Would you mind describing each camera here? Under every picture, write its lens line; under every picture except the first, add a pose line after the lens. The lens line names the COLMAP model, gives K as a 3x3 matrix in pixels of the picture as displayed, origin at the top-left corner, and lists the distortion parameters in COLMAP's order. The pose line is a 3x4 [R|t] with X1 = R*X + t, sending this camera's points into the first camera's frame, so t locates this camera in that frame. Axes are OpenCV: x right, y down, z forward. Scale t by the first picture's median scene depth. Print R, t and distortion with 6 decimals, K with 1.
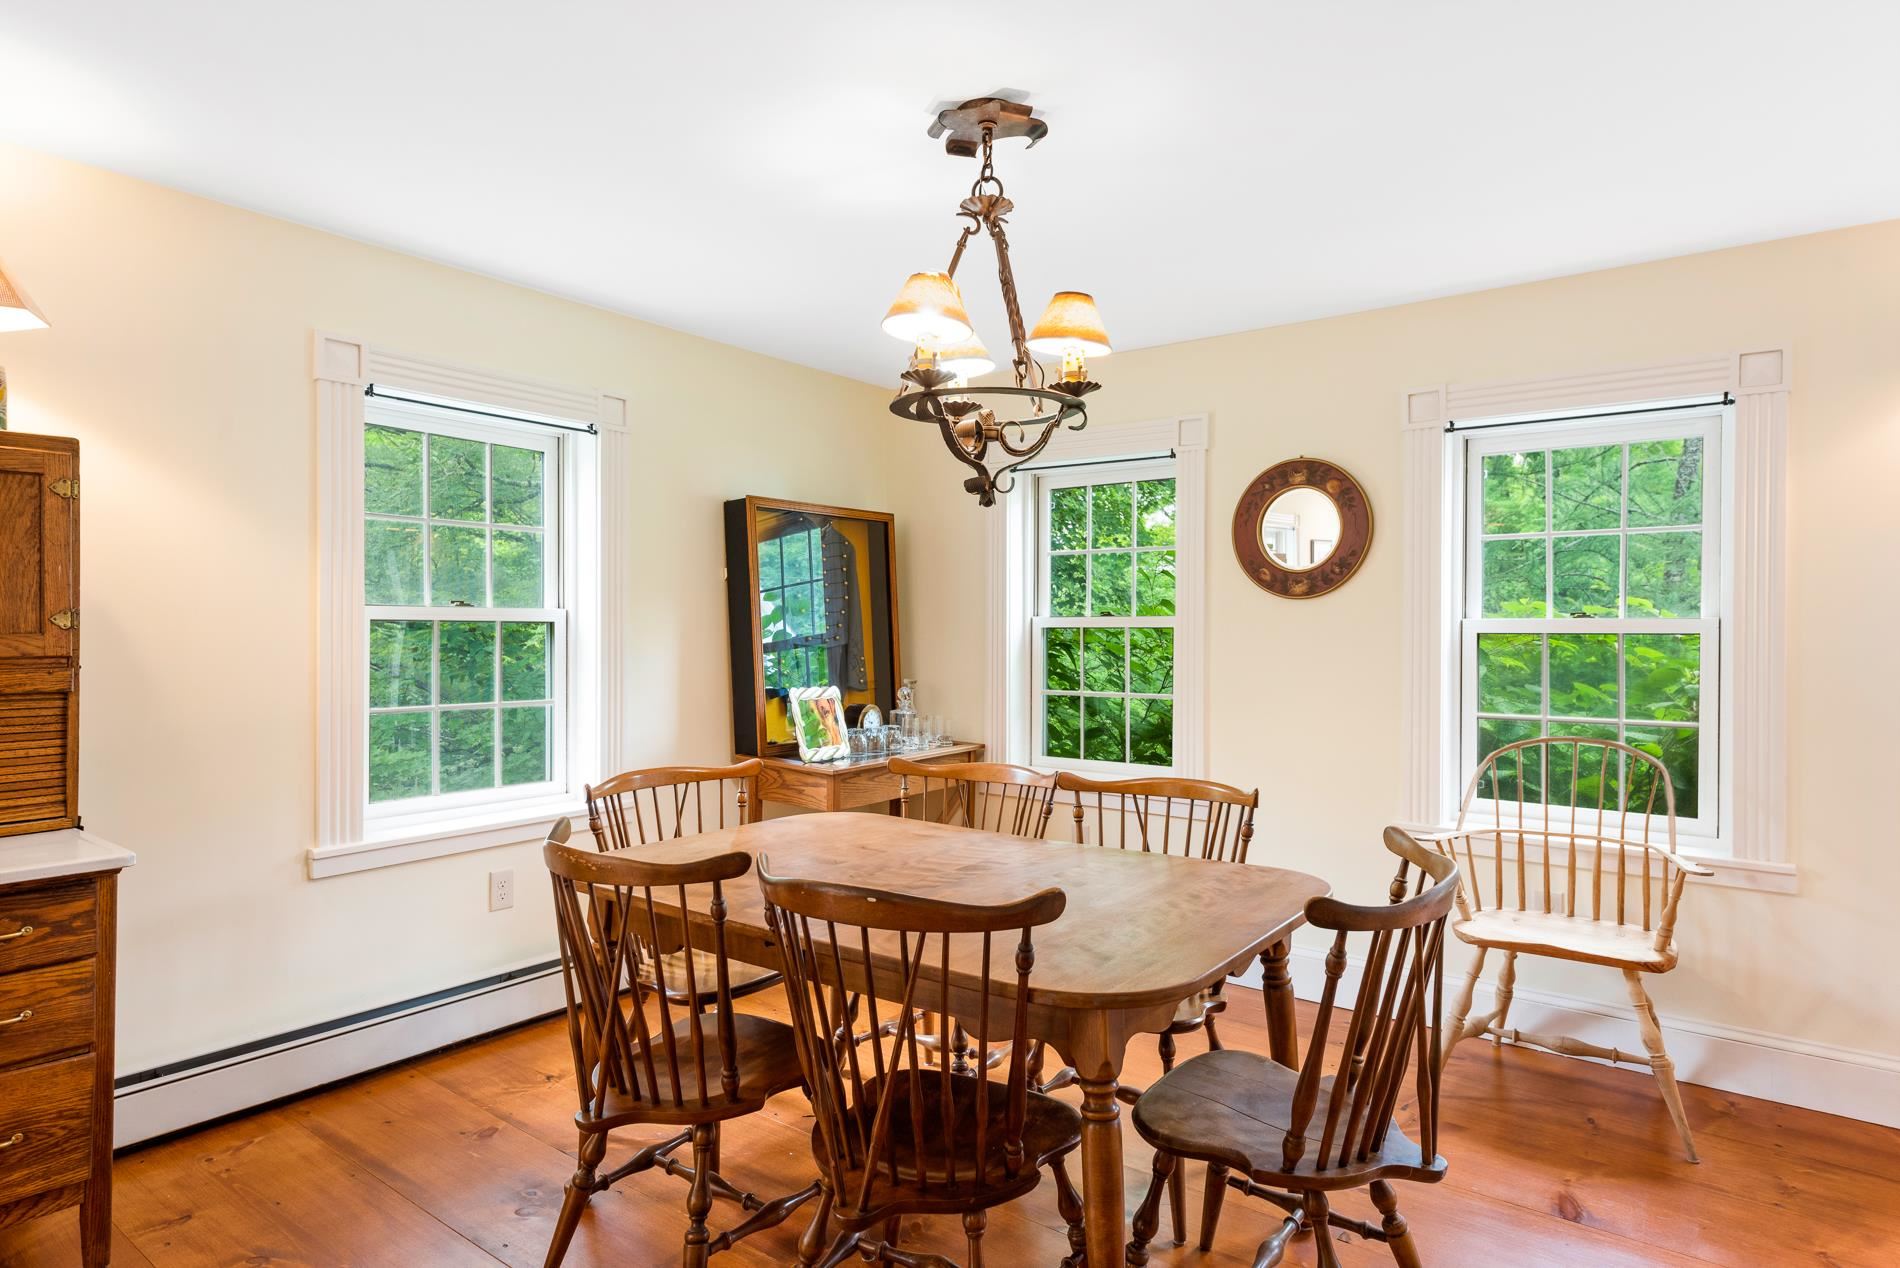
lens RADIAL K [[1097.6, 0, 944.8], [0, 1097.6, 638.9], [0, 0, 1]] dist [0.022320, -0.001182]
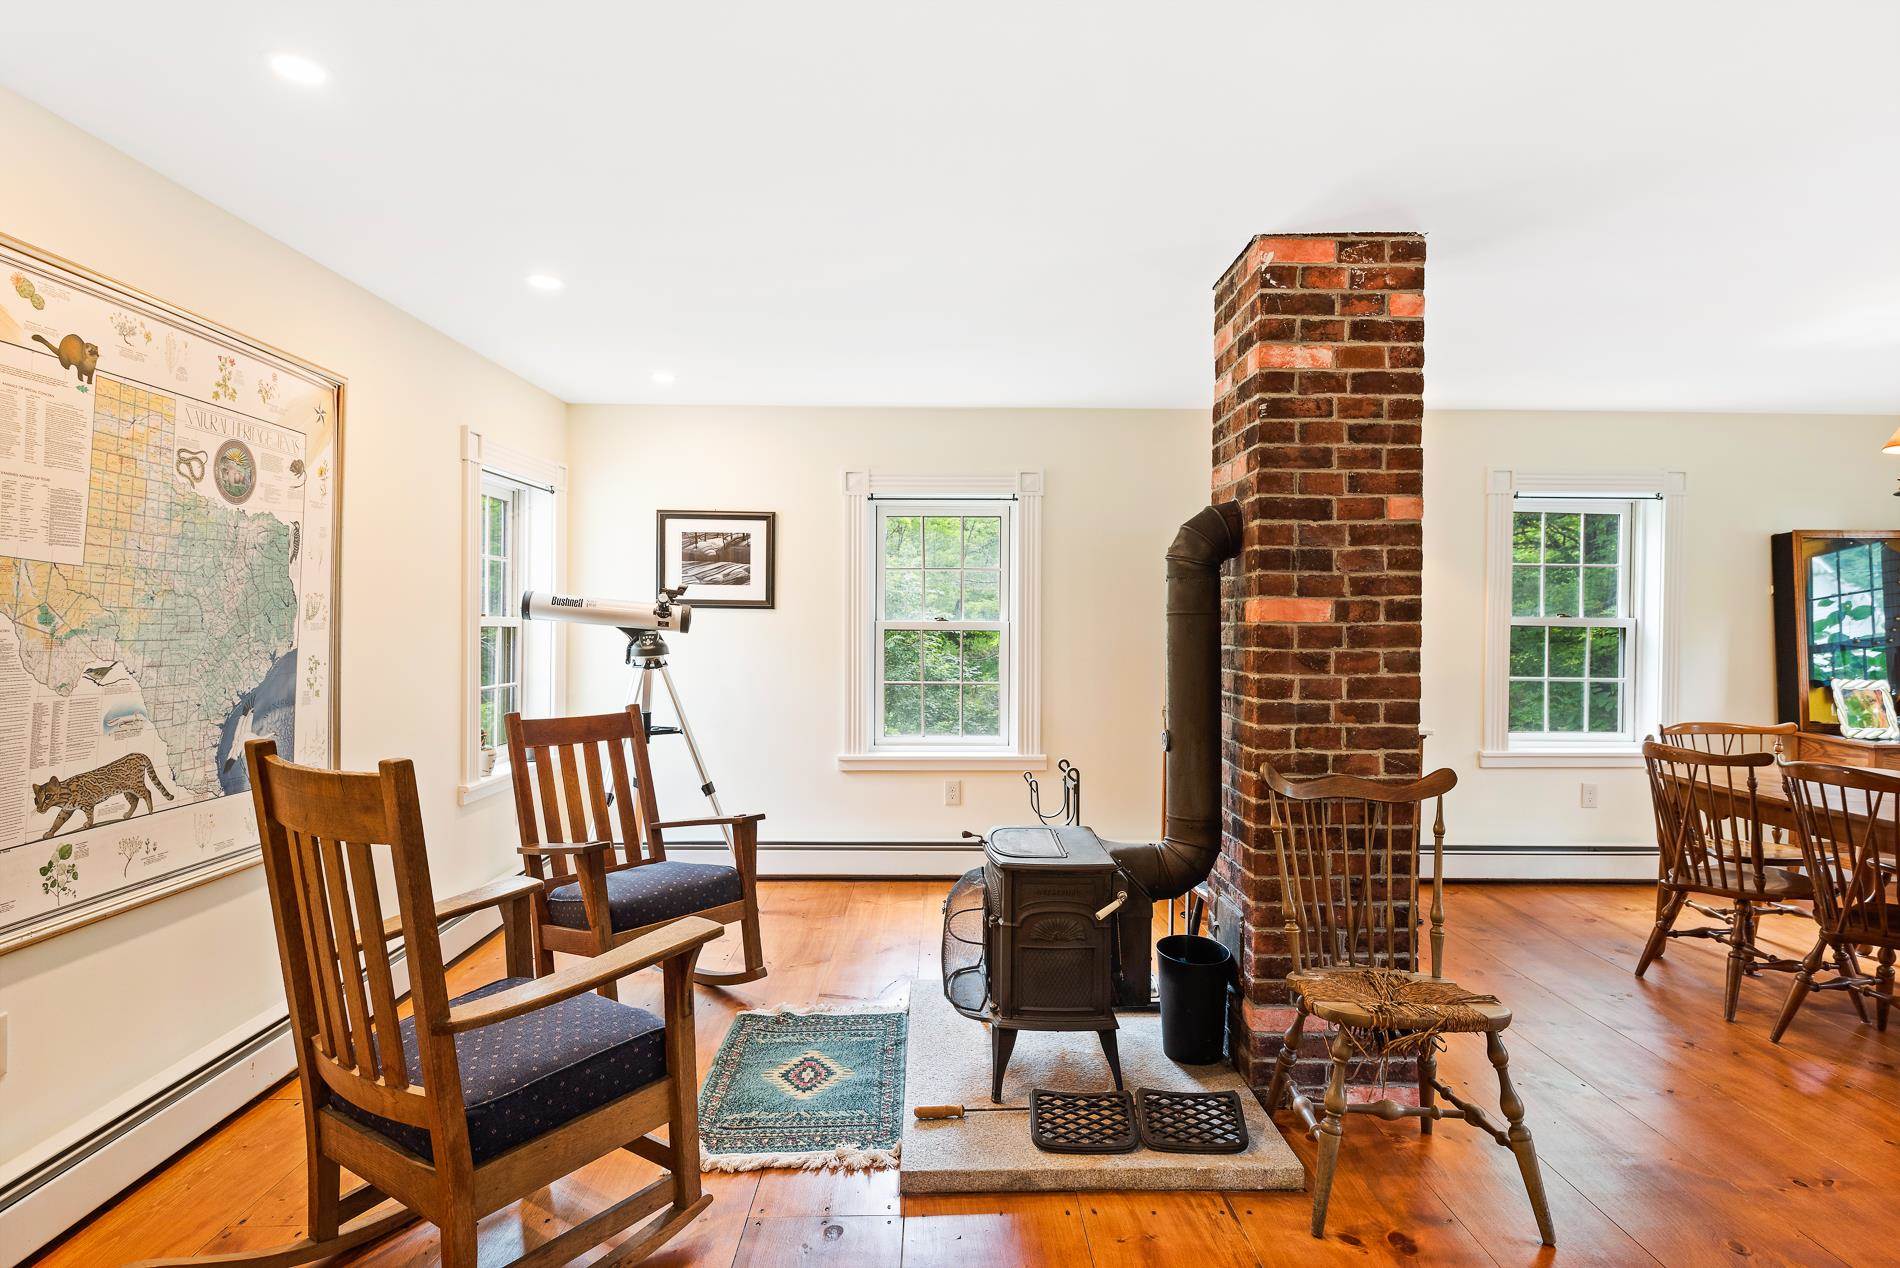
lens RADIAL K [[1009.3, 0, 957.5], [0, 1009.3, 635.0], [0, 0, 1]] dist [0.002084, -0.000665]
pose [[0.631933, 0.013736, -0.774902, 0.138786], [-0.012703, 0.999892, 0.007365, -0.003121], [0.774919, 0.005190, 0.632039, -0.589335]]
